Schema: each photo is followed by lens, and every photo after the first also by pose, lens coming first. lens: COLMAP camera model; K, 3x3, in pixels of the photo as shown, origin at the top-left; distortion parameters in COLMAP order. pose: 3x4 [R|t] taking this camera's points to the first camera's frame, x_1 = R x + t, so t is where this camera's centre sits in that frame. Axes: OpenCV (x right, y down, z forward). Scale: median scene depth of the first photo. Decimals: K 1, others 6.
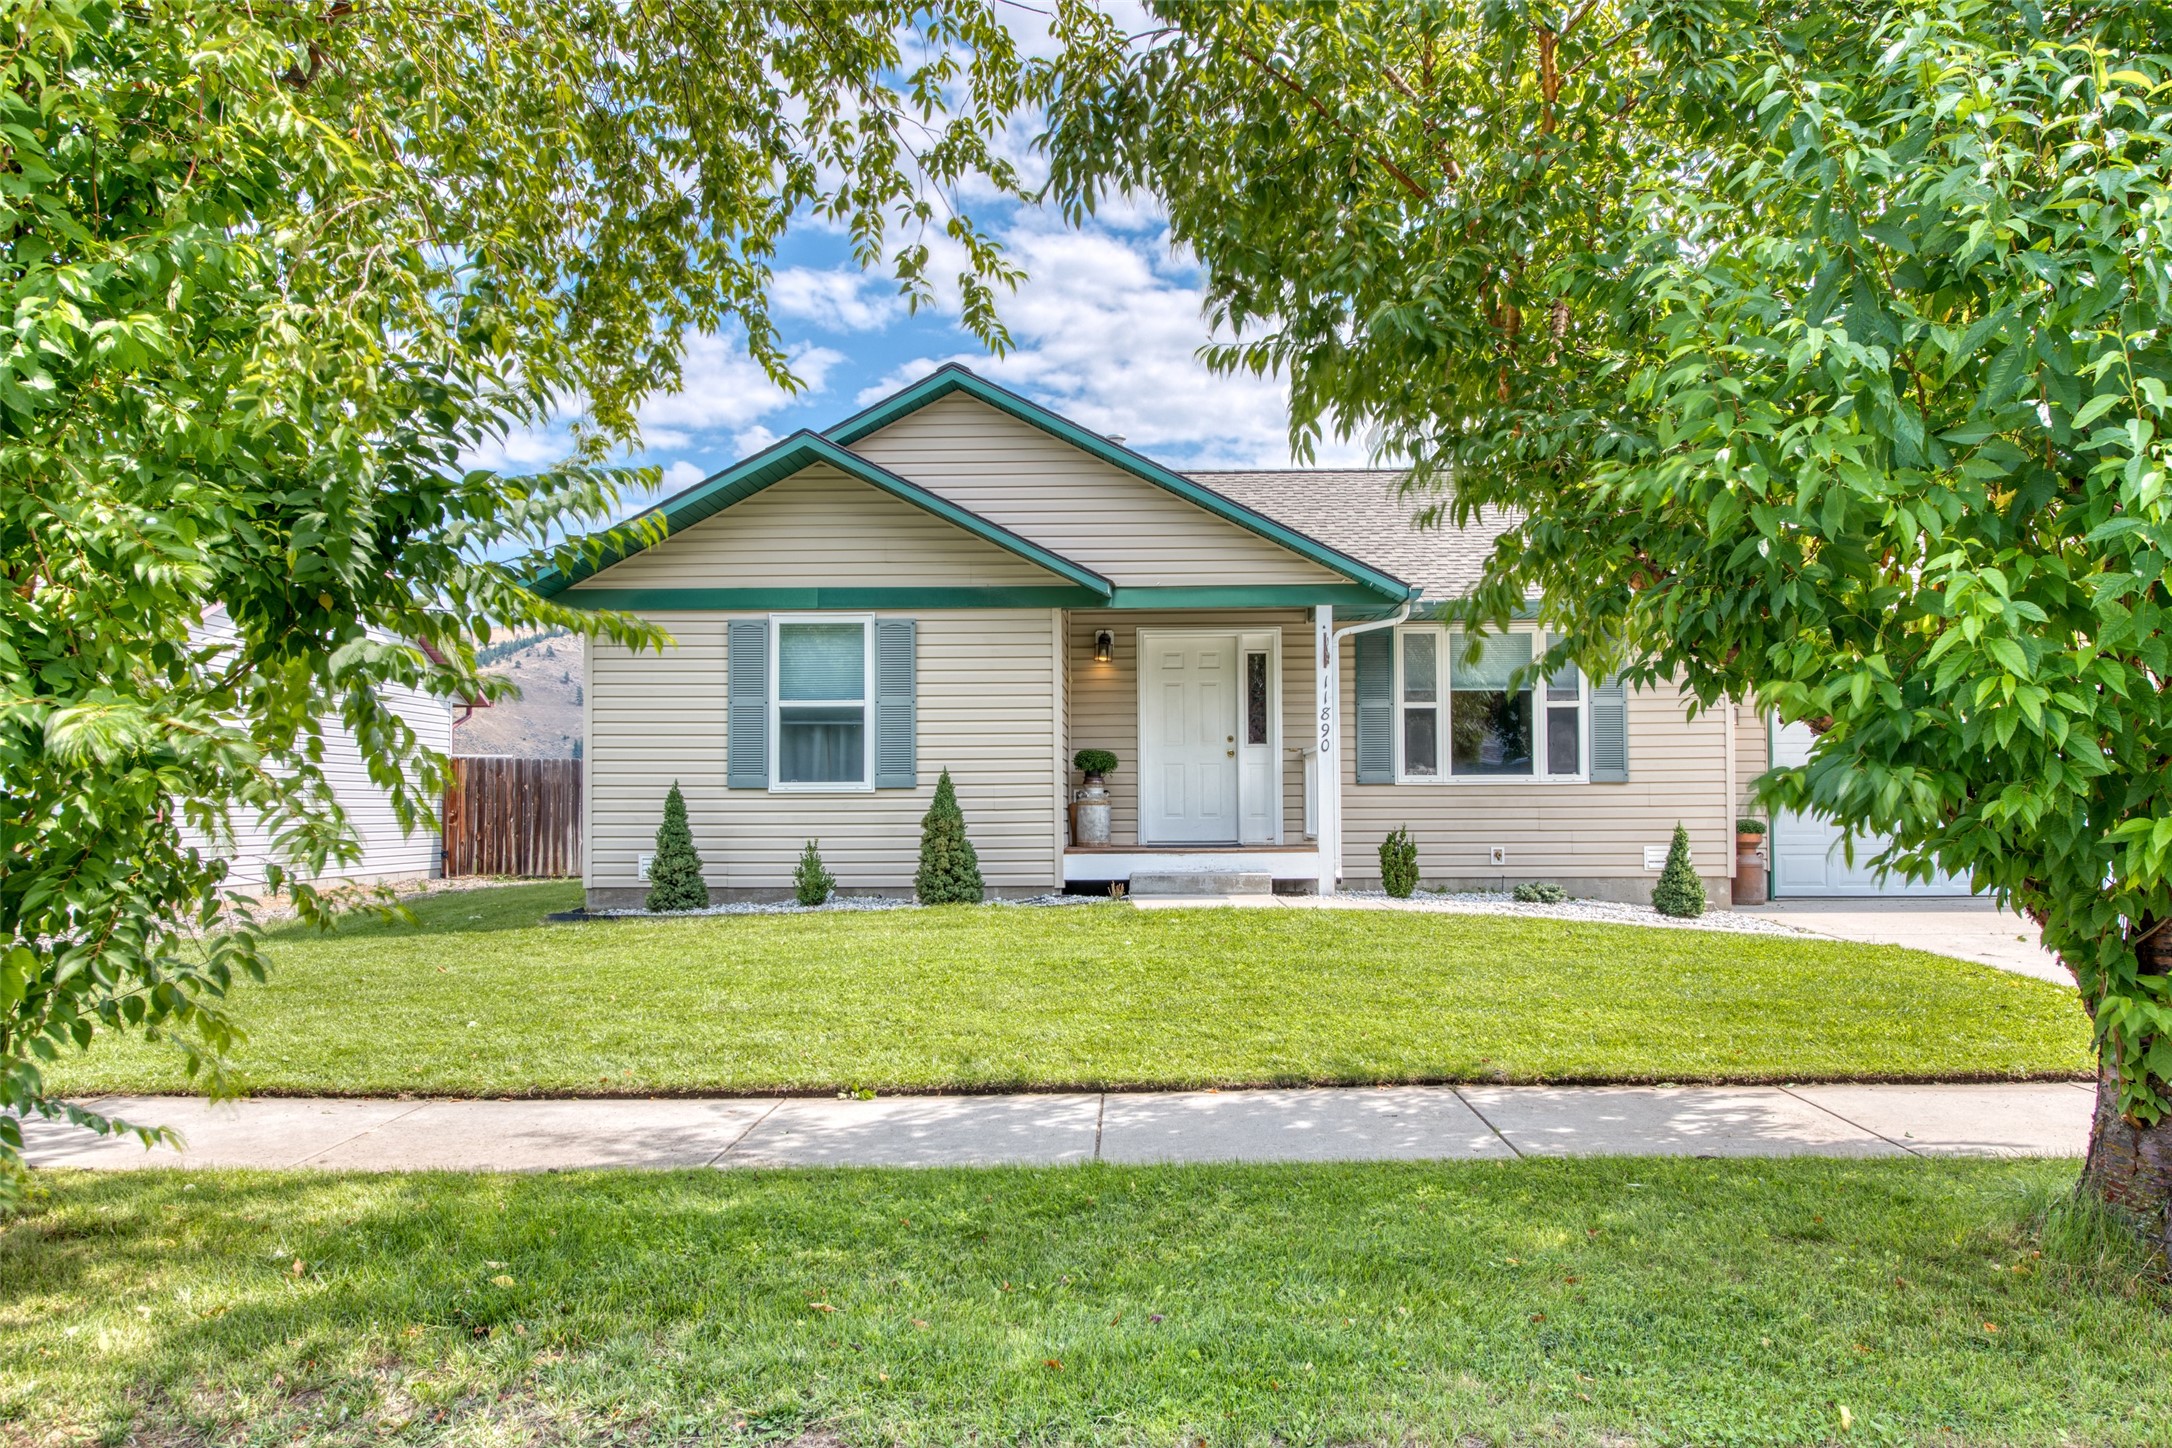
lens RADIAL K [[1477.0, 0, 1086.6], [0, 1477.0, 775.4], [0, 0, 1]] dist [0.003351, -0.000688]
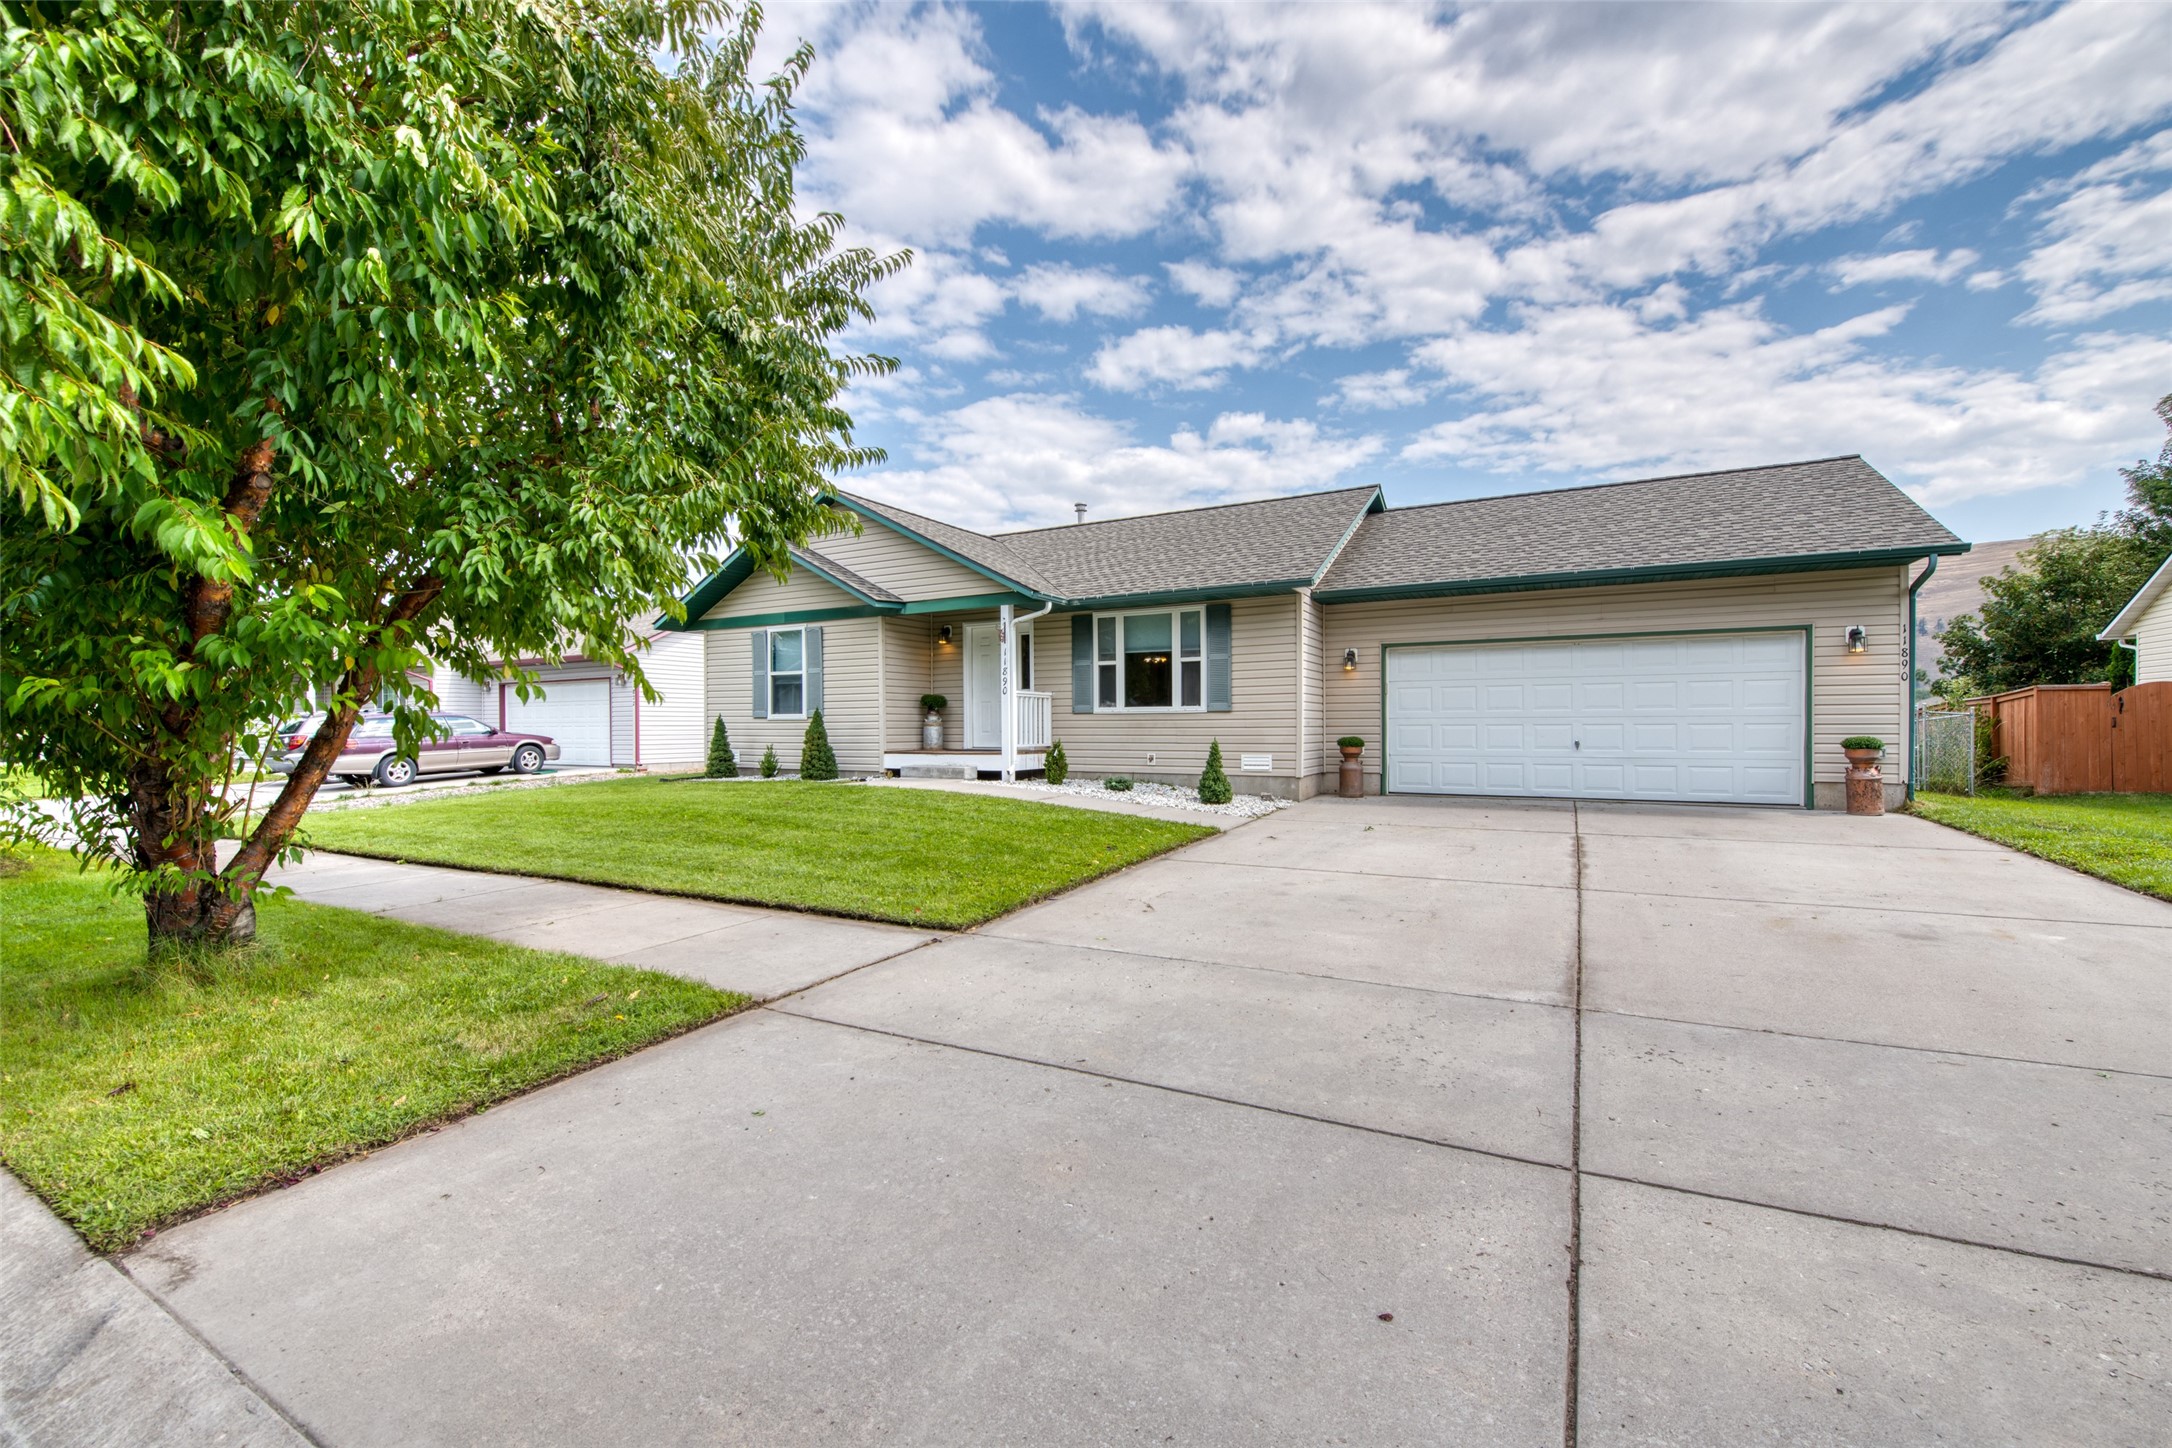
lens RADIAL K [[914.4, 0, 1102.3], [0, 914.4, 738.6], [0, 0, 1]] dist [-0.002560, -0.007059]
pose [[0.881877, 0.007892, -0.471413, 0.716642], [0.010602, 0.999275, 0.036562, -0.002707], [0.471359, -0.037241, 0.881155, 0.143956]]
